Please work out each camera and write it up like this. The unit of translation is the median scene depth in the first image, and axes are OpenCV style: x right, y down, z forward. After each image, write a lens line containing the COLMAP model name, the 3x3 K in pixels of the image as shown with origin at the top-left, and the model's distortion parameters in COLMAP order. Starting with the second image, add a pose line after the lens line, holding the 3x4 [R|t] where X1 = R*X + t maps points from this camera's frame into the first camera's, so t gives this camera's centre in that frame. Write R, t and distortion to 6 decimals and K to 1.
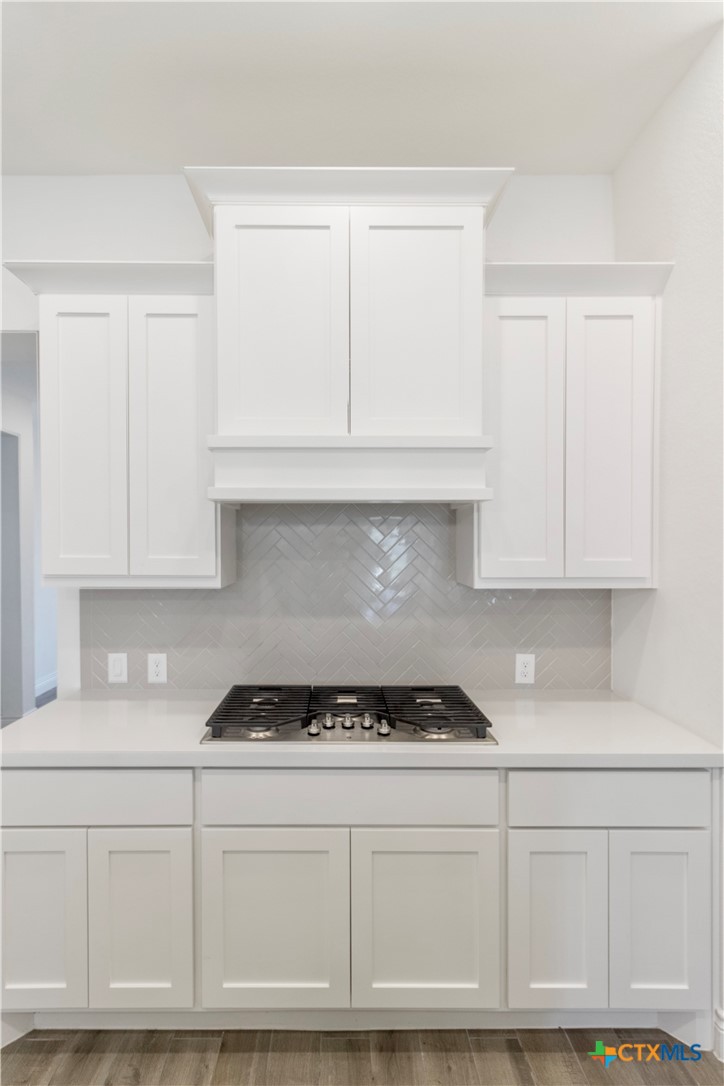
lens RADIAL K [[510.5, 0, 343.9], [0, 510.5, 545.0], [0, 0, 1]] dist [-0.001062, -0.001095]
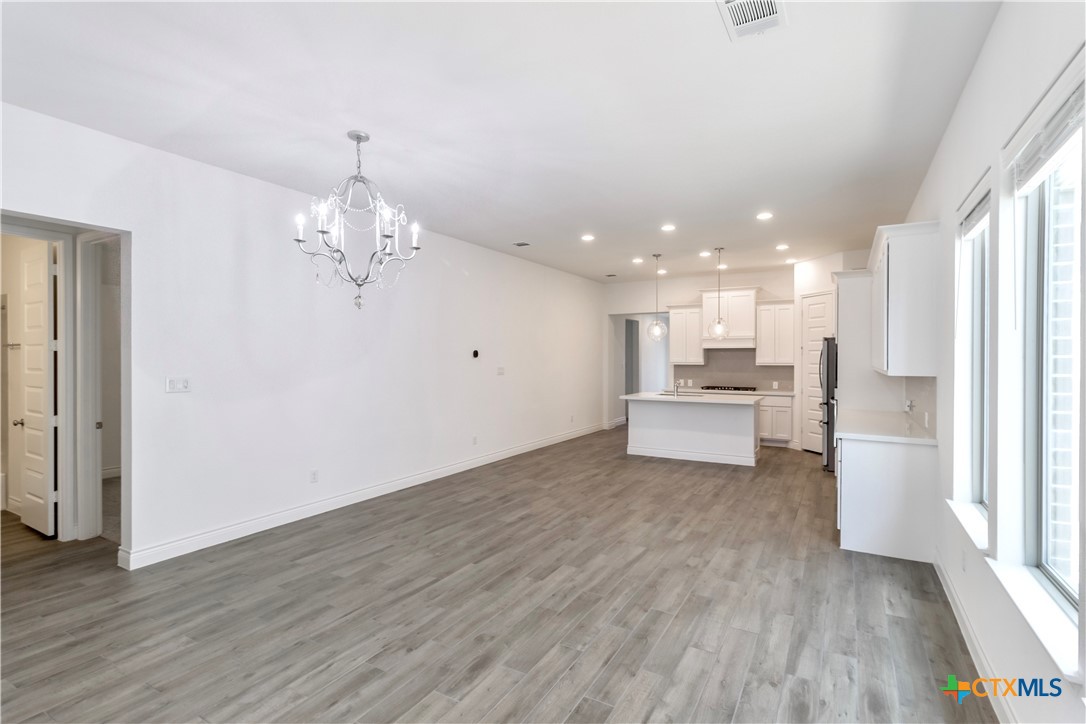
lens RADIAL K [[510.5, 0, 573.7], [0, 510.5, 357.1], [0, 0, 1]] dist [-0.001062, -0.001095]
pose [[0.875080, -0.000812, -0.483977, 1.108806], [0.000607, 1.000000, -0.000579, 0.010541], [0.483977, 0.000213, 0.875081, -4.157728]]
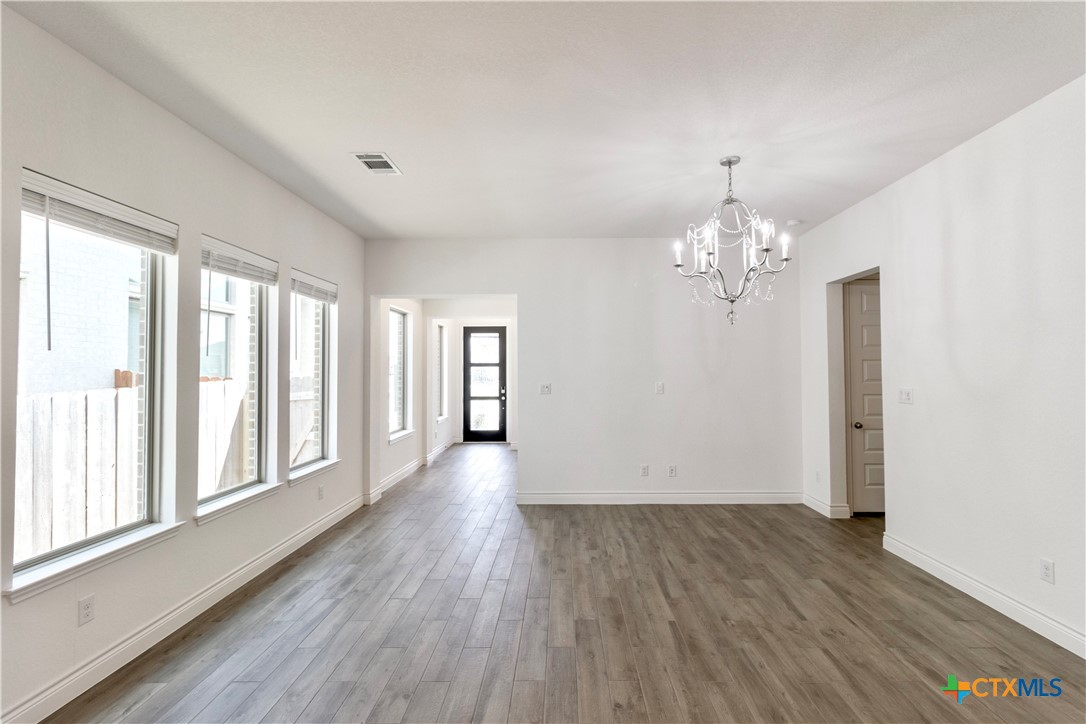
lens RADIAL K [[510.5, 0, 557.9], [0, 510.5, 357.9], [0, 0, 1]] dist [-0.001062, -0.001095]
pose [[-0.999495, 0.004163, 0.031500, 0.098834], [0.003493, 0.999767, -0.021304, -0.002088], [-0.031582, -0.021183, -0.999277, -0.869143]]
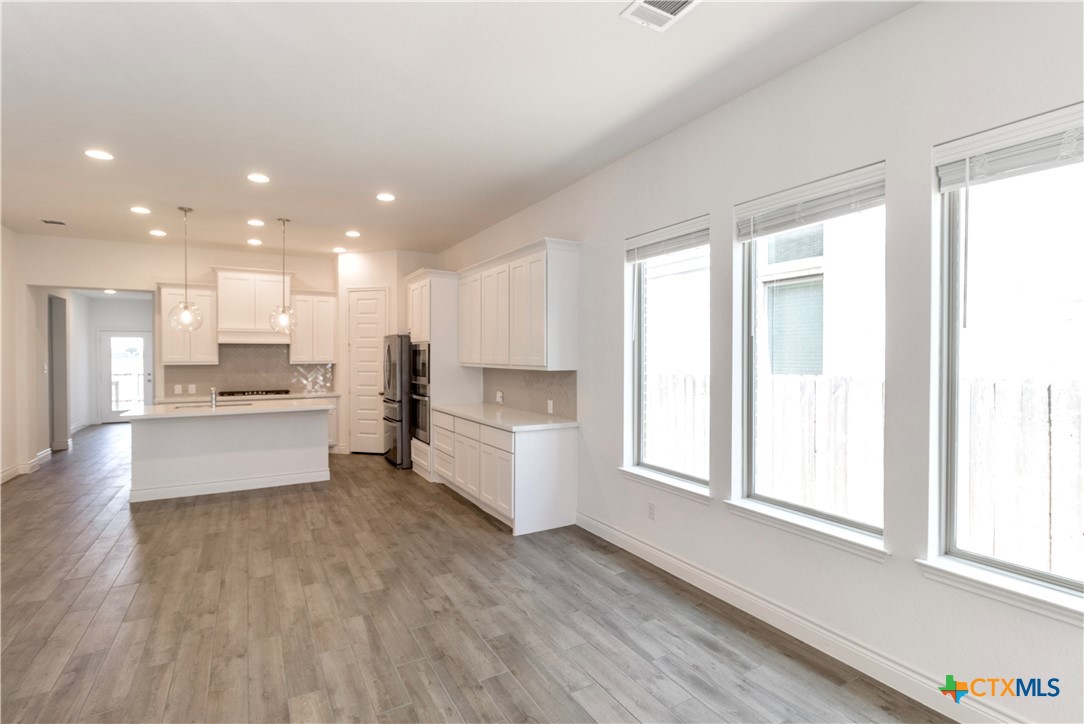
lens RADIAL K [[509.6, 0, 554.3], [0, 509.6, 361.2], [0, 0, 1]] dist [-0.001062, -0.001095]
pose [[0.866337, -0.007910, 0.499398, 0.047753], [0.001128, 0.999903, 0.013879, 0.007822], [-0.499459, -0.011460, 0.866262, -3.769759]]
